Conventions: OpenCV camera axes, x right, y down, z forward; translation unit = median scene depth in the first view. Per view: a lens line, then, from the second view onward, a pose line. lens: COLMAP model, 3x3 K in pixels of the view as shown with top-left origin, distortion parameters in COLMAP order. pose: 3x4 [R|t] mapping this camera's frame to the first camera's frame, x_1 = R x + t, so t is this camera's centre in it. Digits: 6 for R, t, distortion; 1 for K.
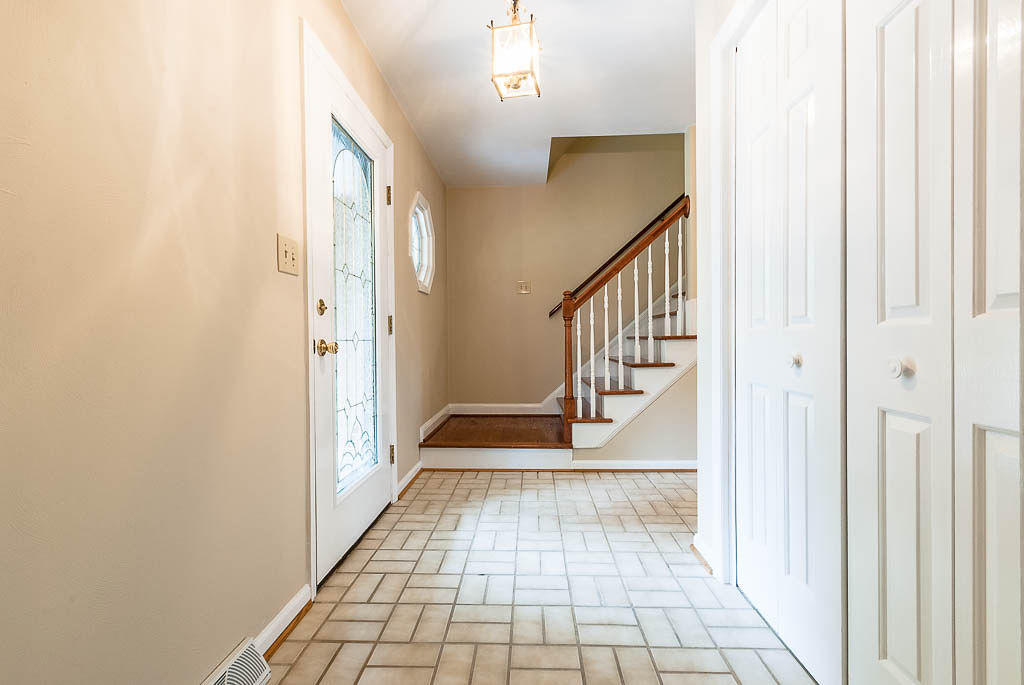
lens RADIAL K [[463.0, 0, 501.6], [0, 463.0, 344.7], [0, 0, 1]] dist [-0.011759, -0.001064]
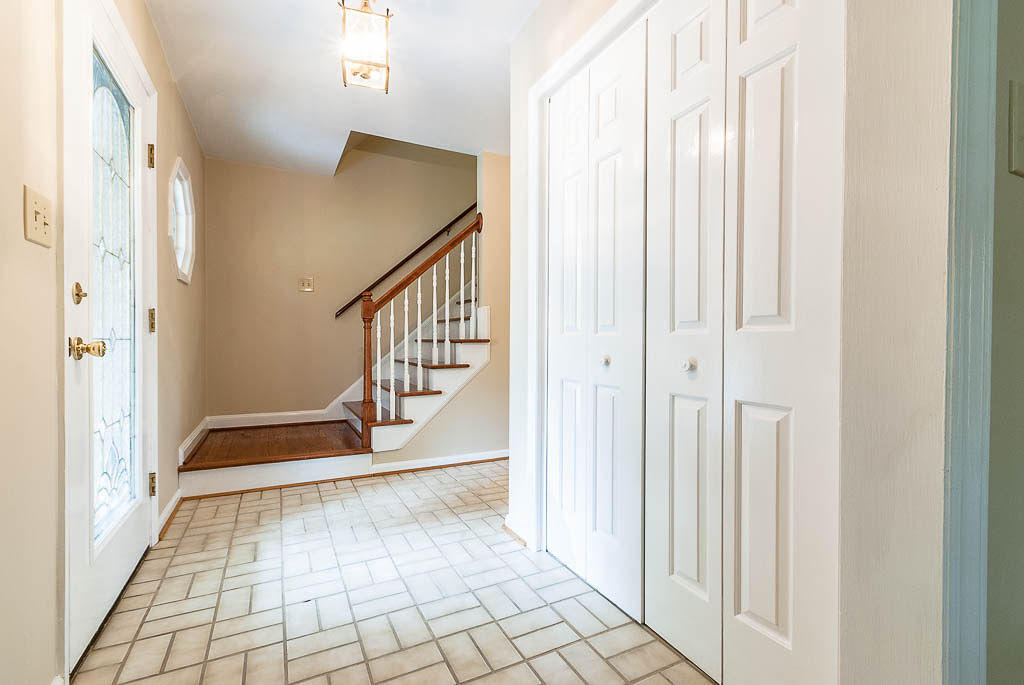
lens RADIAL K [[463.0, 0, 501.6], [0, 463.0, 344.7], [0, 0, 1]] dist [-0.011759, -0.001064]
pose [[0.859672, 0.009383, 0.510761, -0.135515], [-0.006359, 0.999950, -0.007667, 0.001511], [-0.510807, 0.003343, 0.859689, 0.023103]]
